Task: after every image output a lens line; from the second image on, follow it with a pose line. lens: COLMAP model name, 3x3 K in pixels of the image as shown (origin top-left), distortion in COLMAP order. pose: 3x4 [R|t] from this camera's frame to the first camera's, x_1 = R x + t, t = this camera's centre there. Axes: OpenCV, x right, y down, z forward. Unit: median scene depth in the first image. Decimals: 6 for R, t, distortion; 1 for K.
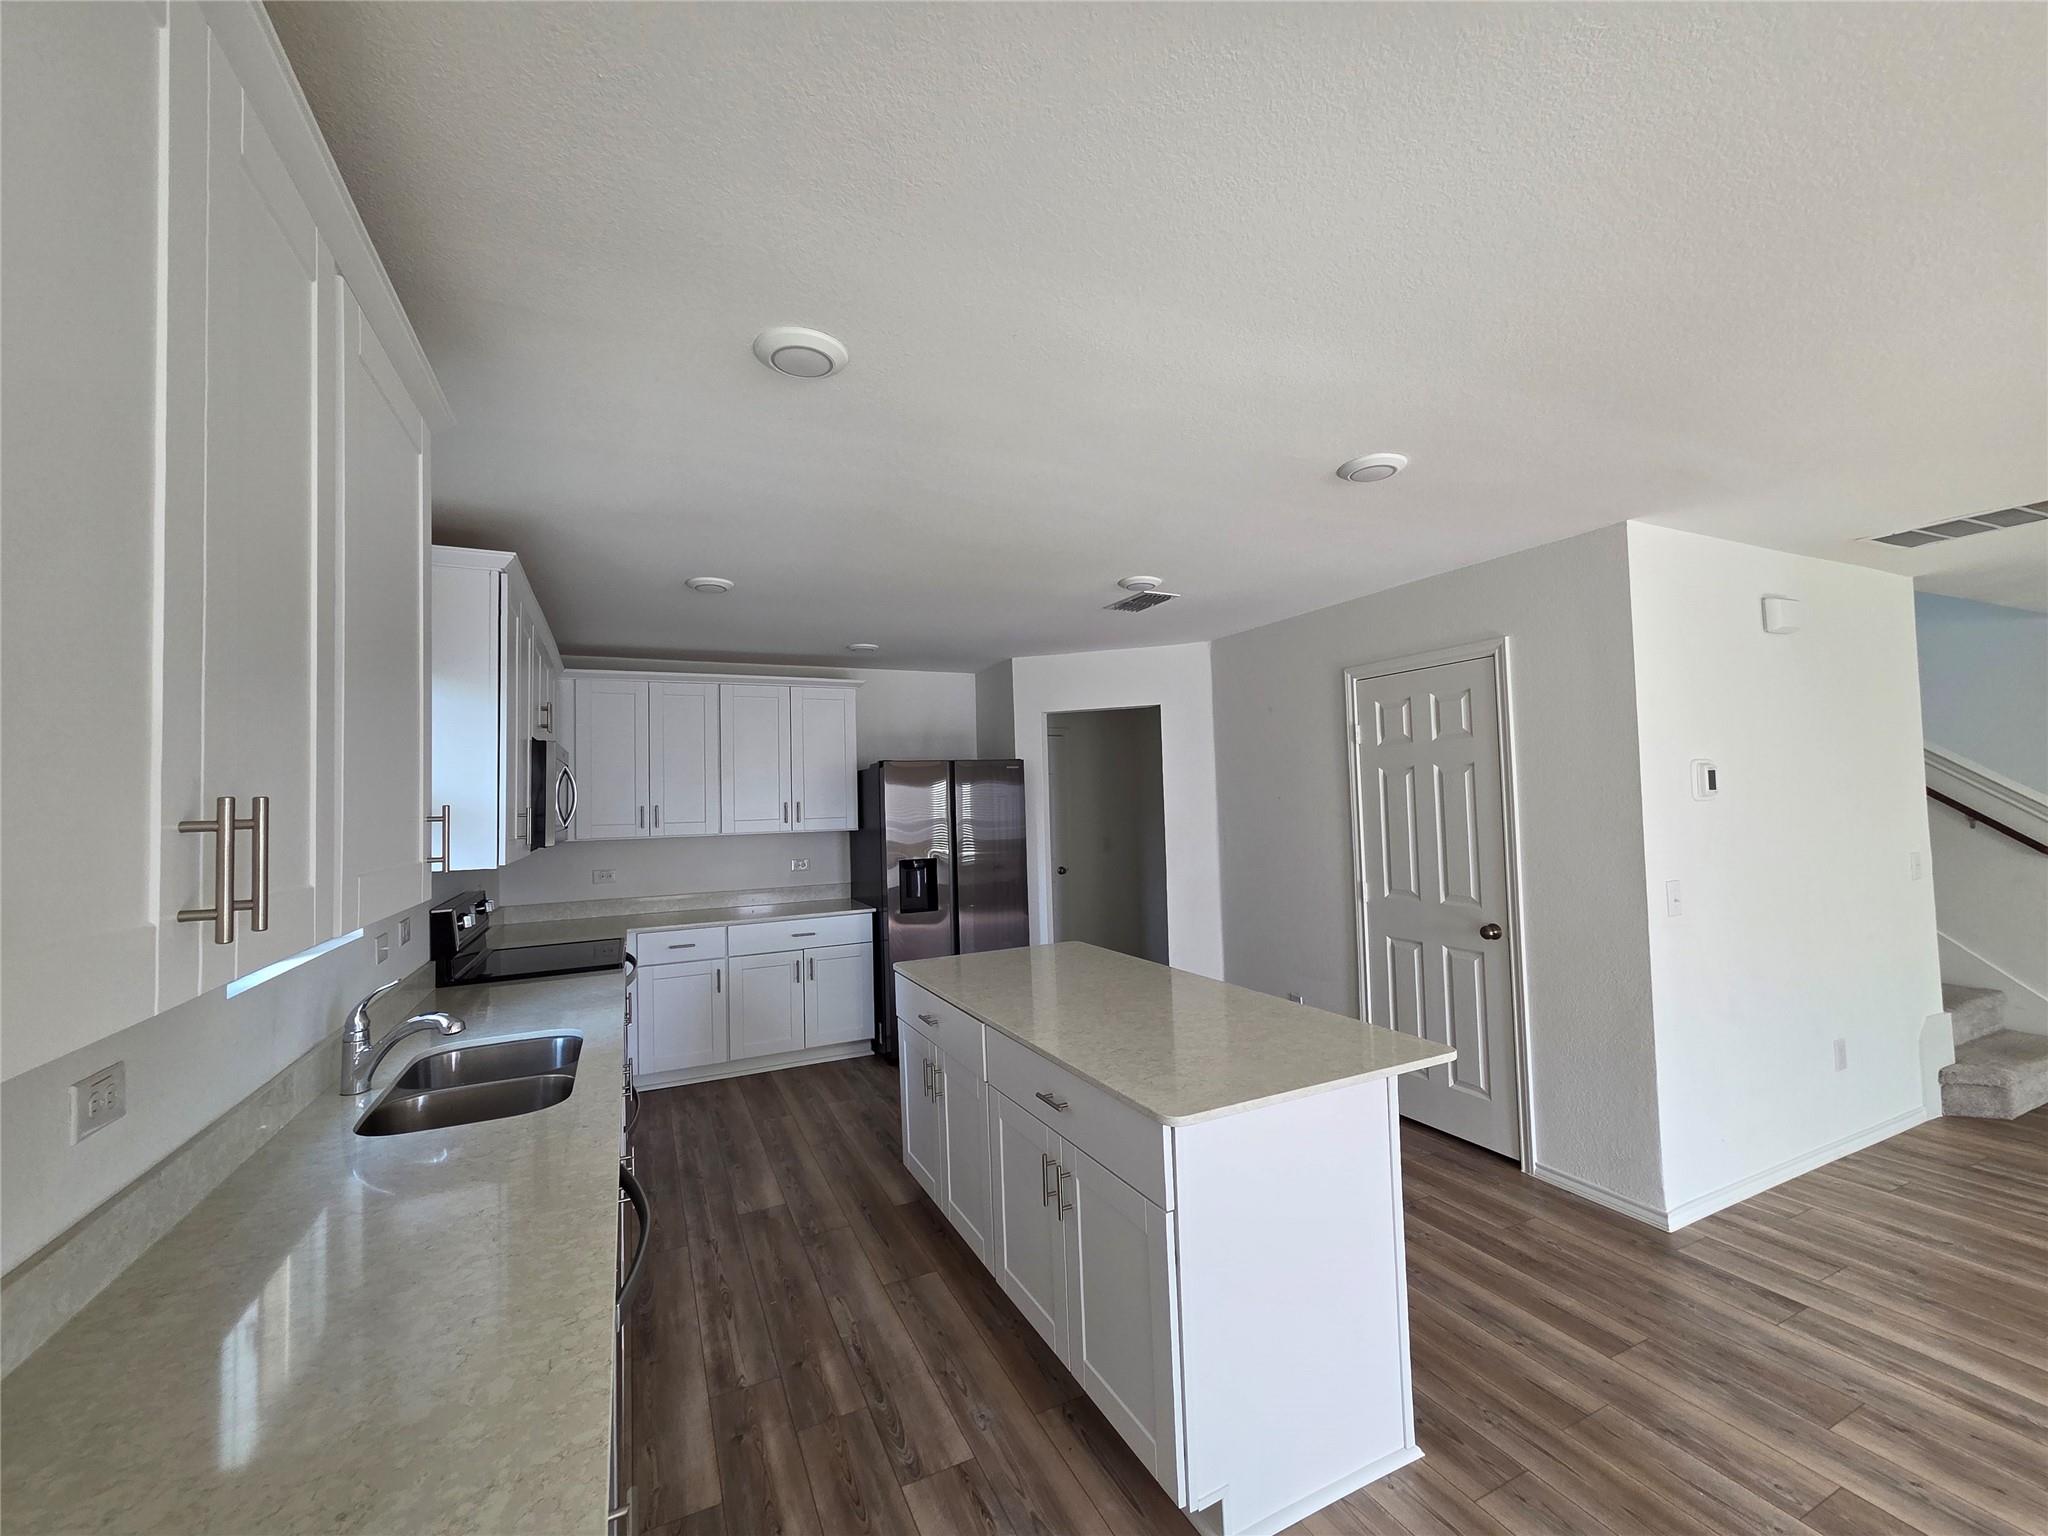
lens RADIAL K [[836.8, 0, 1027.7], [0, 836.8, 769.4], [0, 0, 1]] dist [-0.001158, 0.000729]
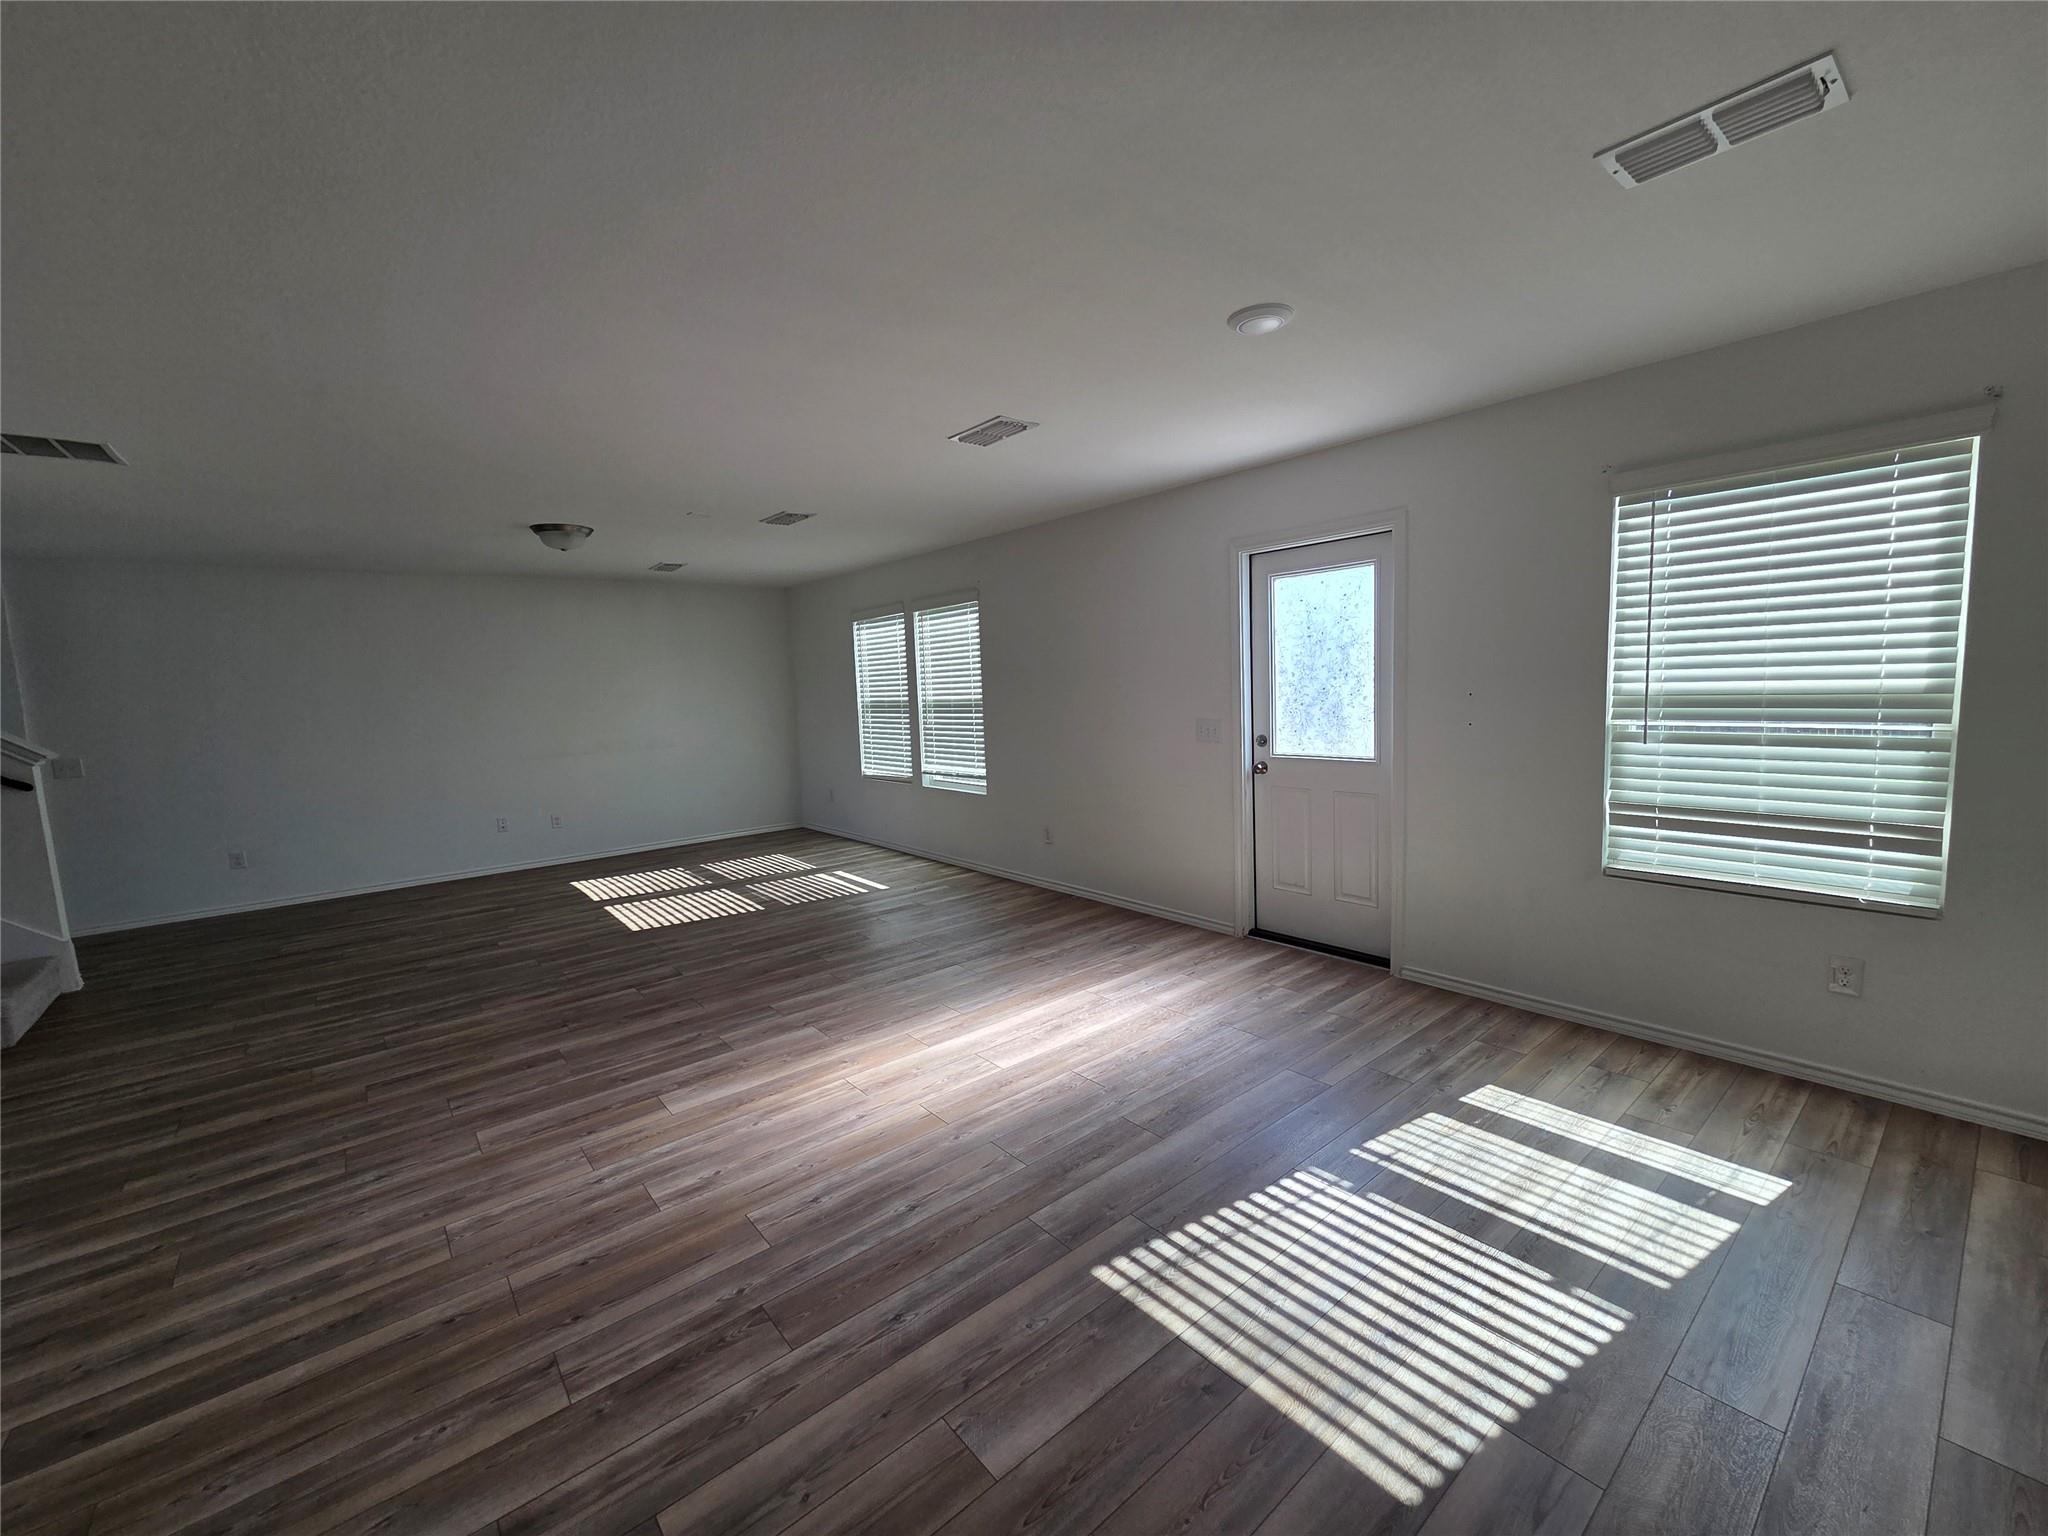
lens RADIAL K [[836.8, 0, 1027.7], [0, 836.8, 769.4], [0, 0, 1]] dist [-0.001158, 0.000729]
pose [[-0.243674, -0.069024, 0.967398, -0.100933], [0.012233, 0.997166, 0.074229, 0.025405], [-0.969780, 0.029922, -0.242139, 0.043966]]
